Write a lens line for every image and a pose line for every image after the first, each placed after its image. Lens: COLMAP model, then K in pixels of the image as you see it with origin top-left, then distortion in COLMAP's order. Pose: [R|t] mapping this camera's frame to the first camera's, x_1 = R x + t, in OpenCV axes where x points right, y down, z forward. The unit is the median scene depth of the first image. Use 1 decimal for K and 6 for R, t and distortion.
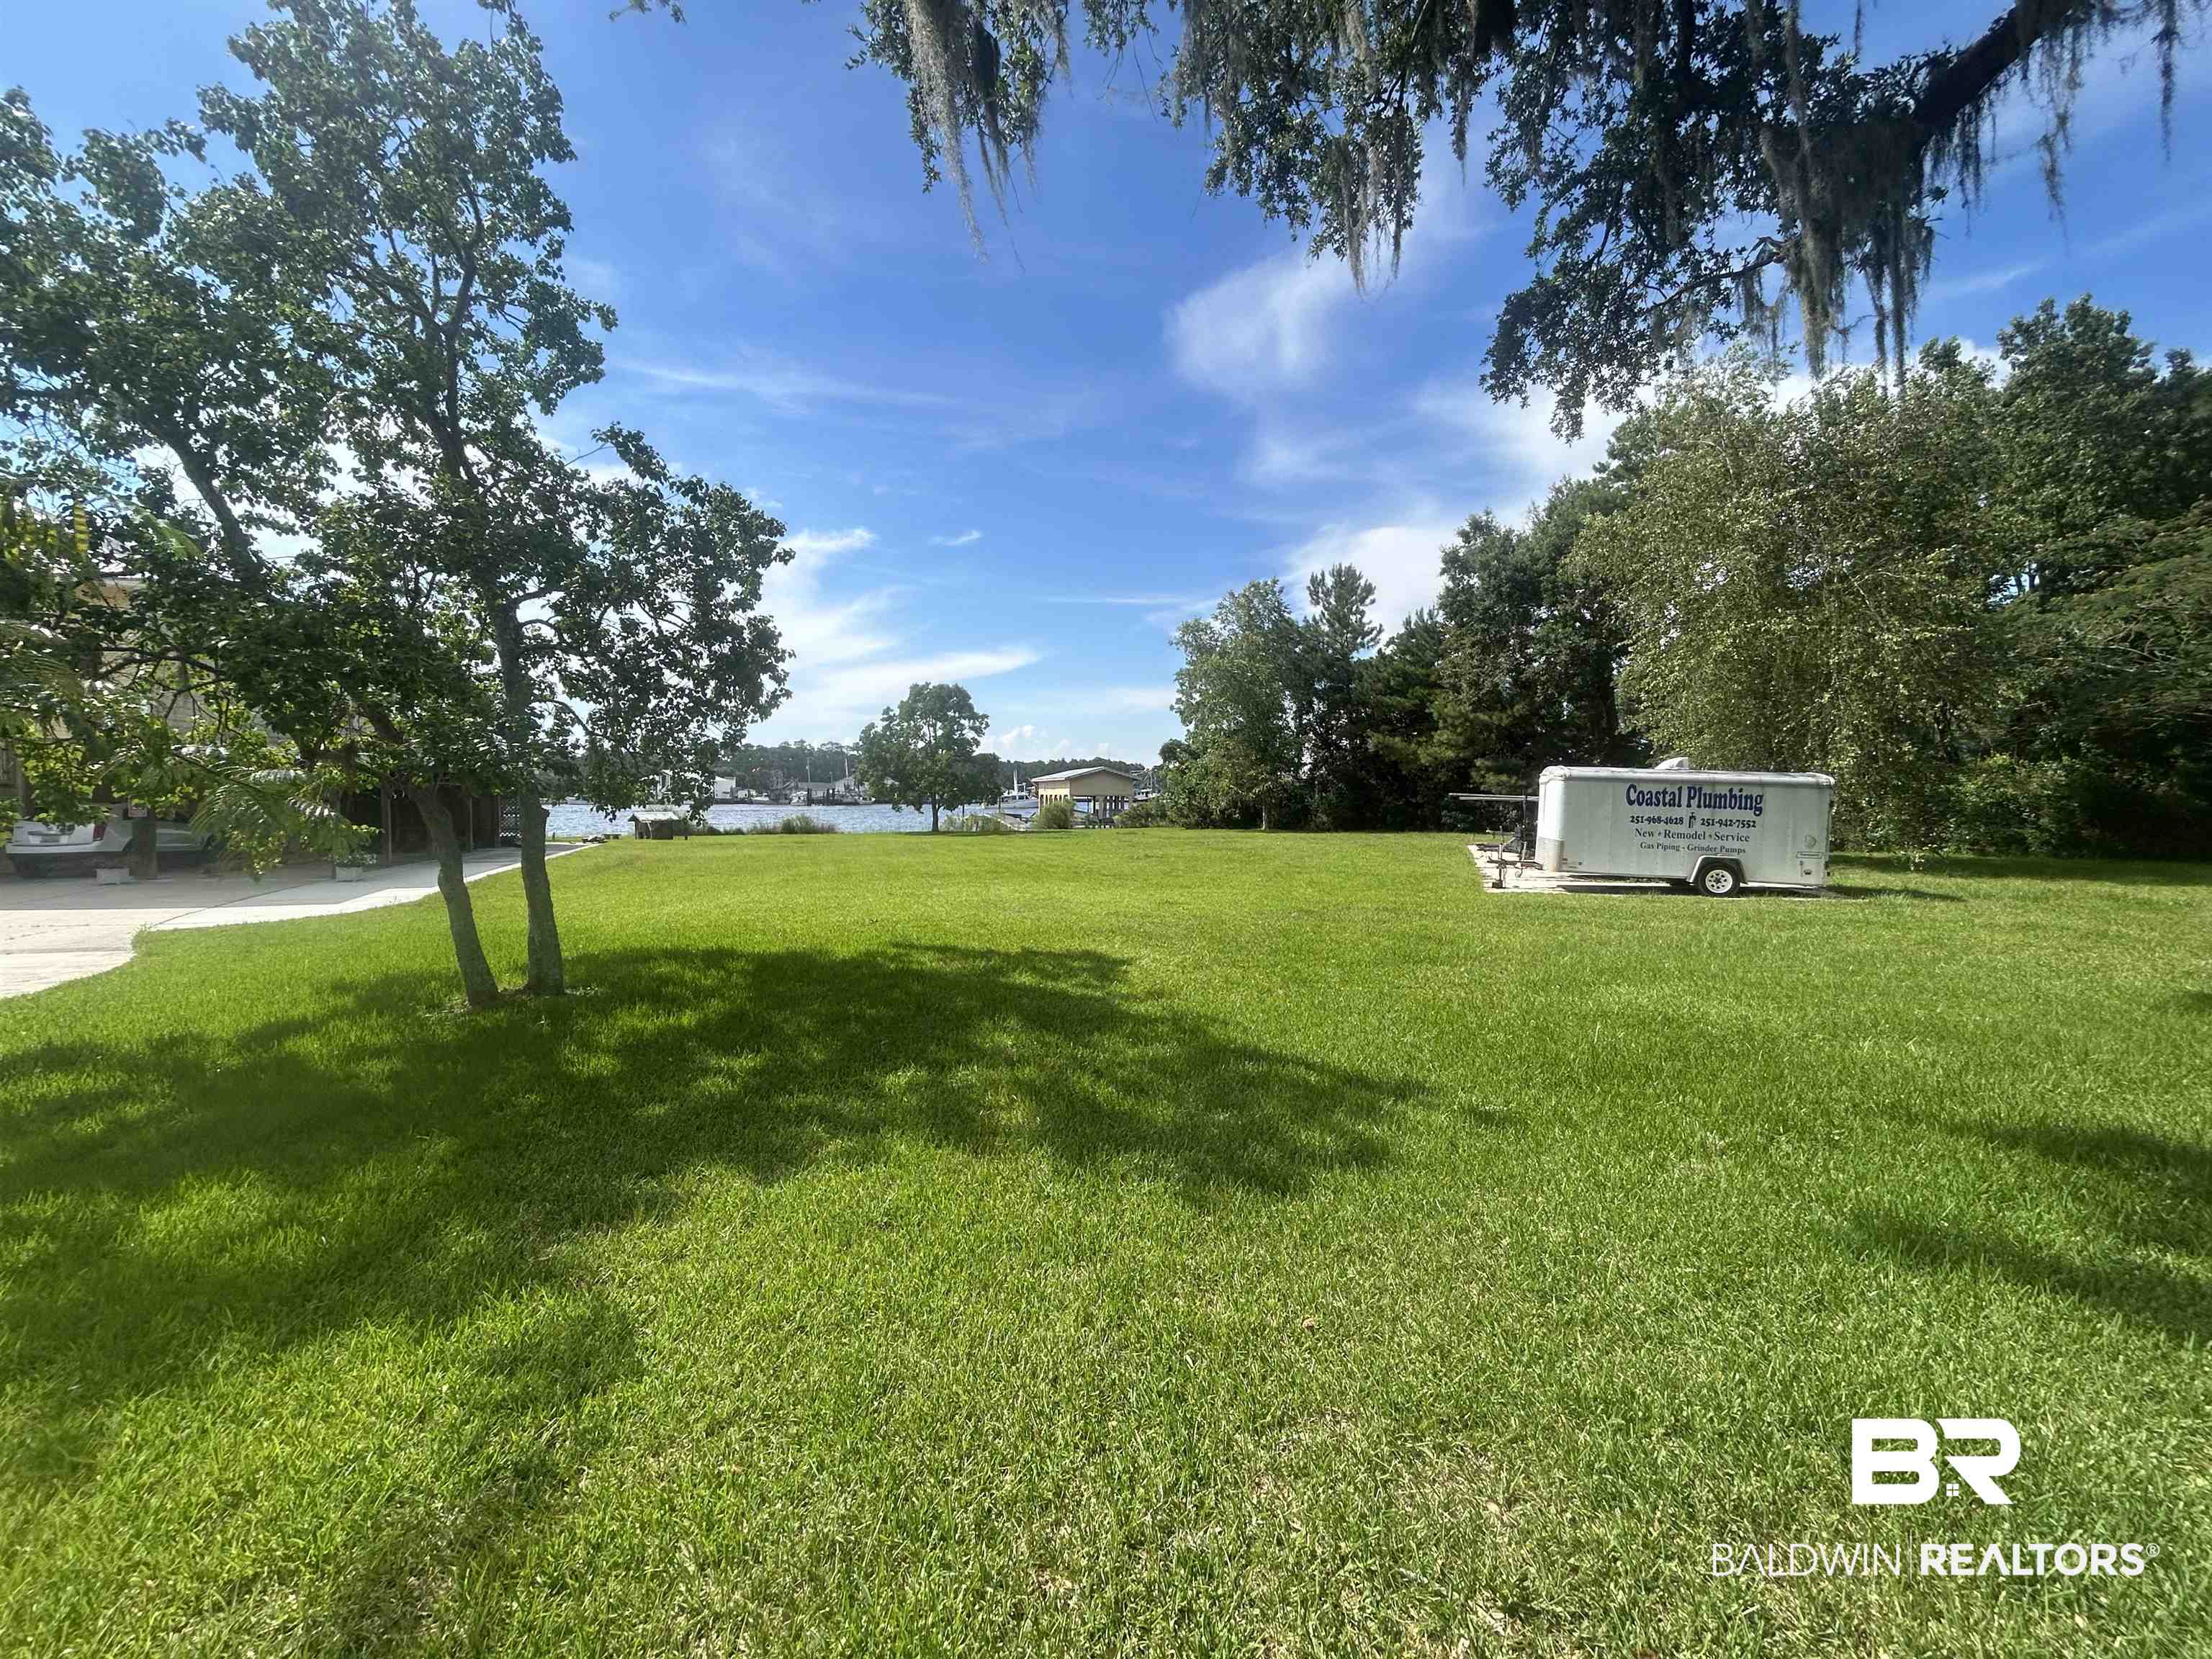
lens RADIAL K [[890.7, 0, 1106.0], [0, 890.7, 829.5], [0, 0, 1]] dist [0.000286, -0.000014]
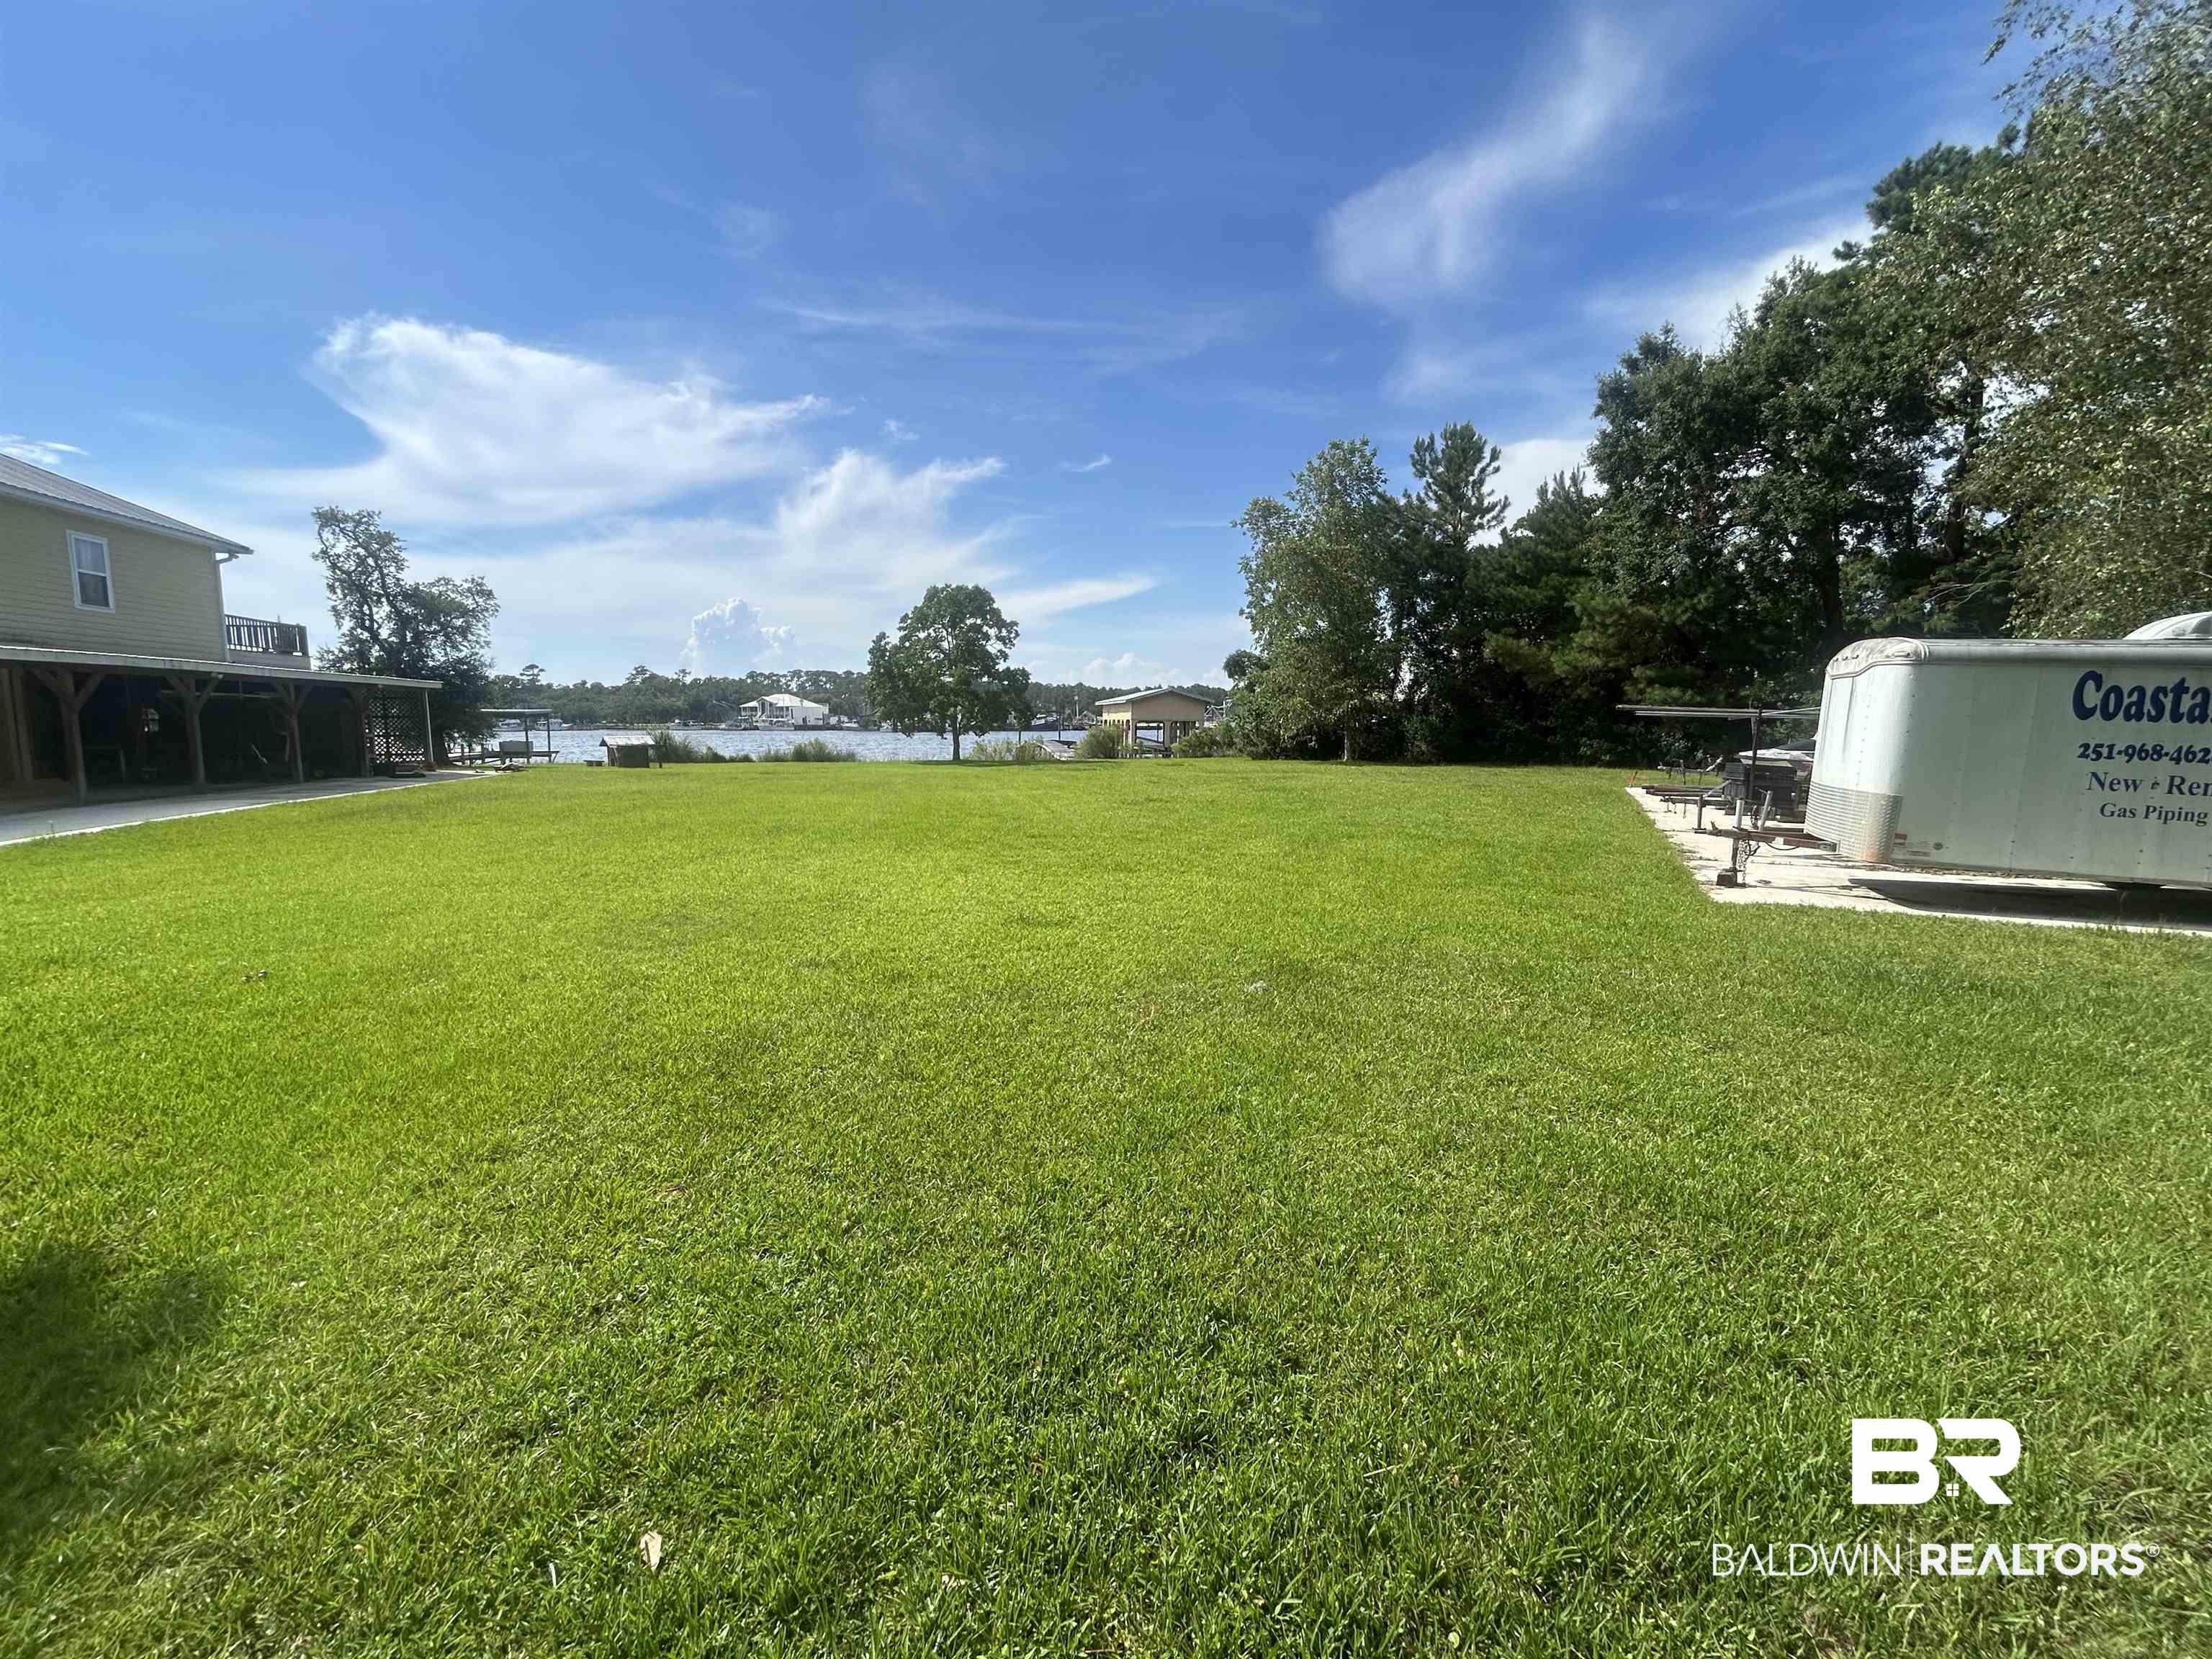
lens RADIAL K [[910.3, 0, 1106.0], [0, 910.3, 829.5], [0, 0, 1]] dist [0.009844, 0.000223]
pose [[0.994415, 0.014203, -0.104577, 0.045186], [-0.005915, 0.996846, 0.079145, -0.001741], [0.105371, -0.078085, 0.991363, 0.142462]]
